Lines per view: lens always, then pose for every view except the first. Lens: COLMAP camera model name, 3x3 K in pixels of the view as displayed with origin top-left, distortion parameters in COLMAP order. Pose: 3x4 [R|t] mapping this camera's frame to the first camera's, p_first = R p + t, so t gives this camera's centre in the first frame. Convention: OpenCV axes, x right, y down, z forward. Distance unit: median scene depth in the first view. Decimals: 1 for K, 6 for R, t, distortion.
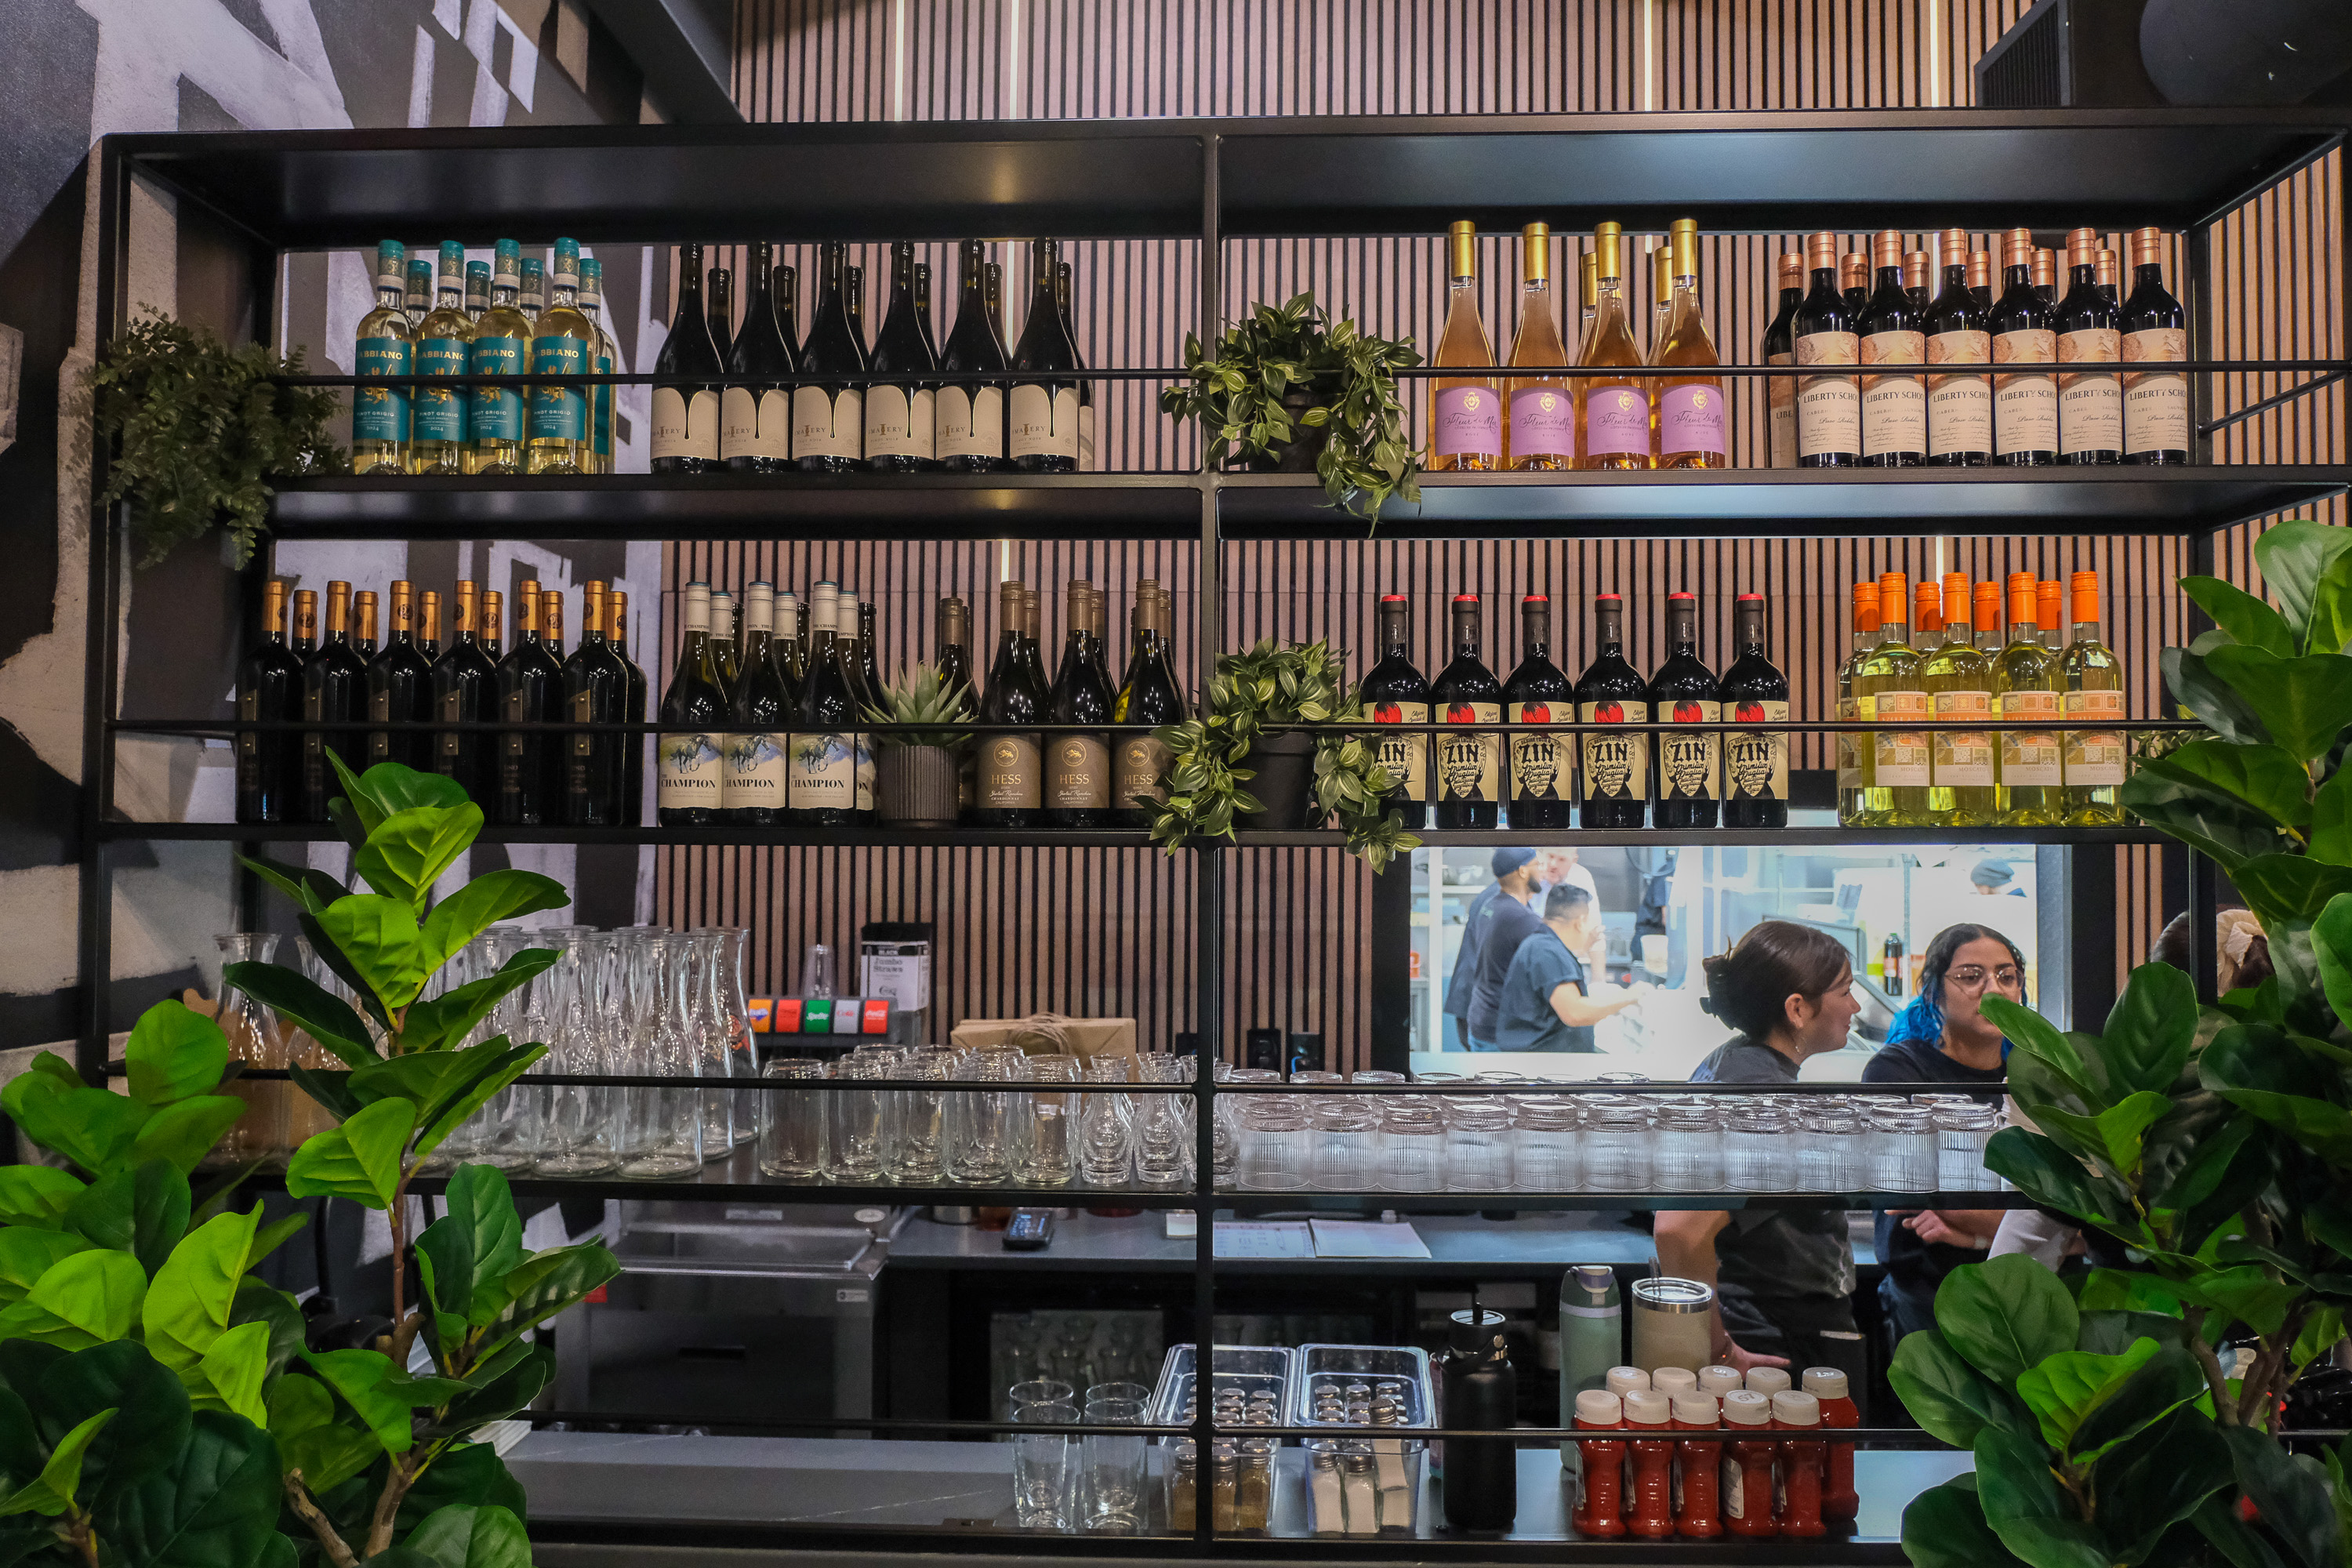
lens RADIAL K [[1596.7, 0, 1175.9], [0, 1596.7, 794.7], [0, 0, 1]] dist [-0.018545, 0.005529]
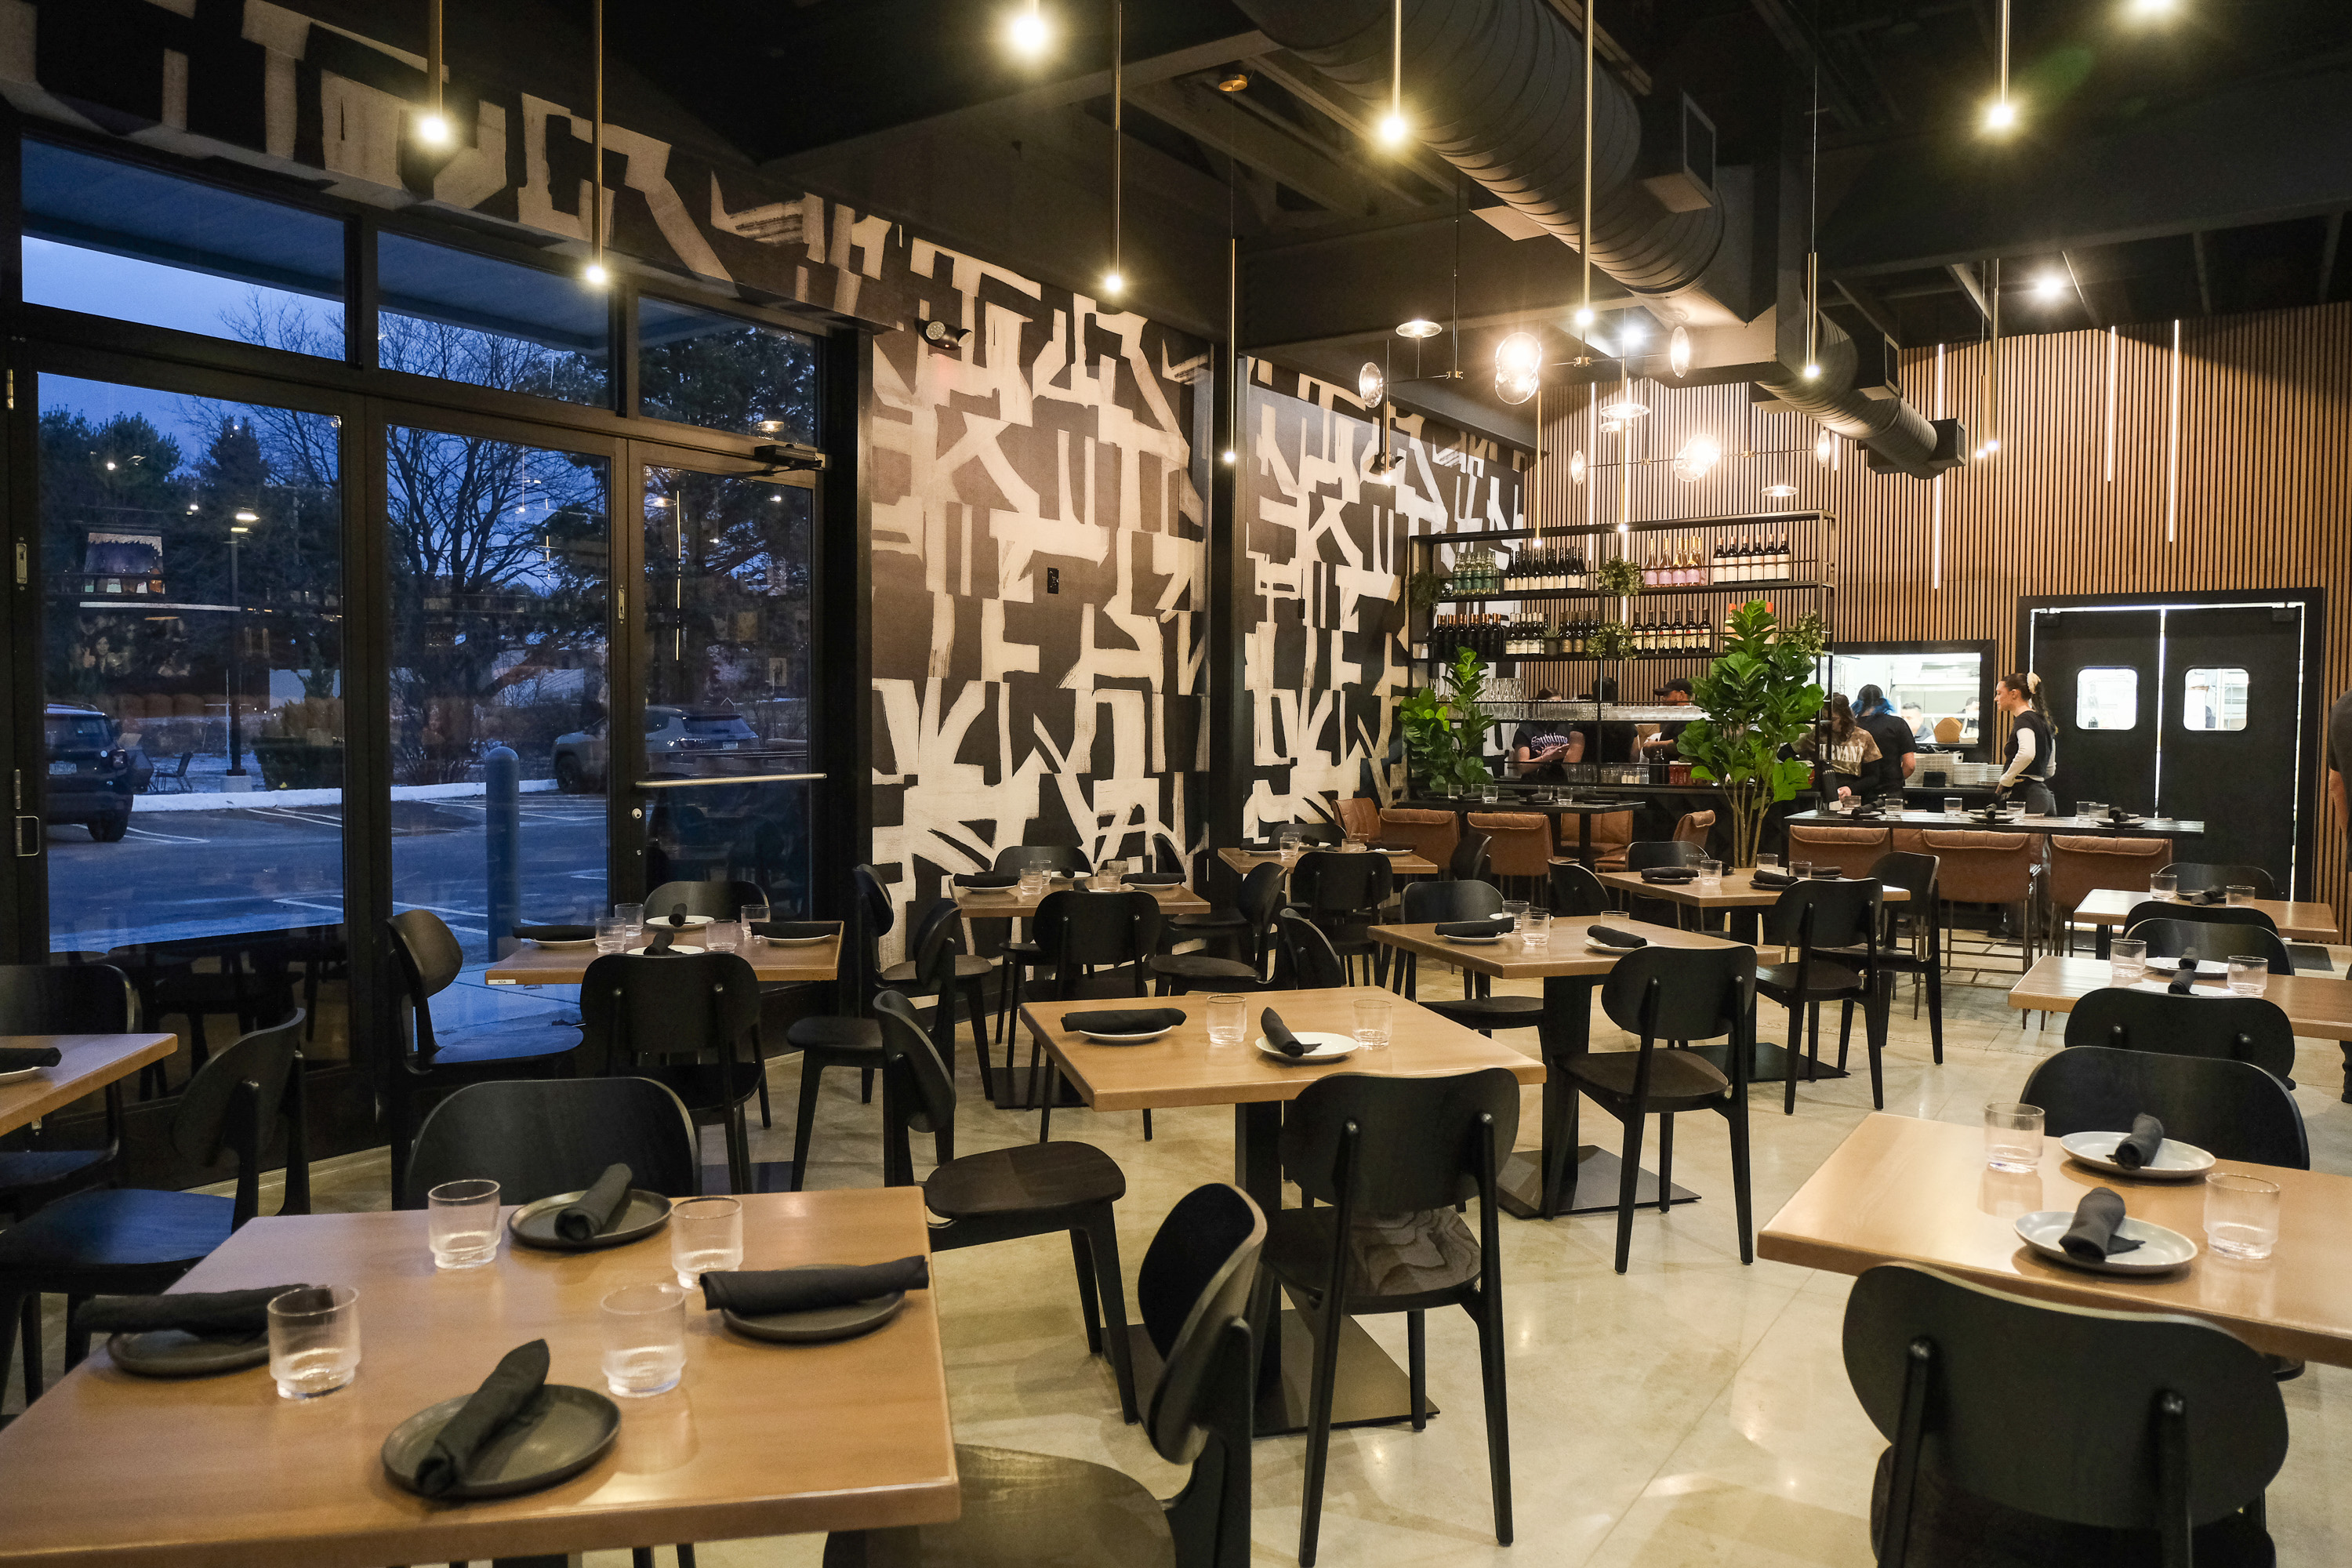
lens RADIAL K [[1596.7, 0, 1205.8], [0, 1596.7, 739.0], [0, 0, 1]] dist [-0.018545, 0.005529]
pose [[0.854063, 0.008852, -0.520095, 1.684386], [0.017398, 0.998810, 0.045571, 0.032591], [0.519879, -0.047969, 0.852892, -4.315787]]
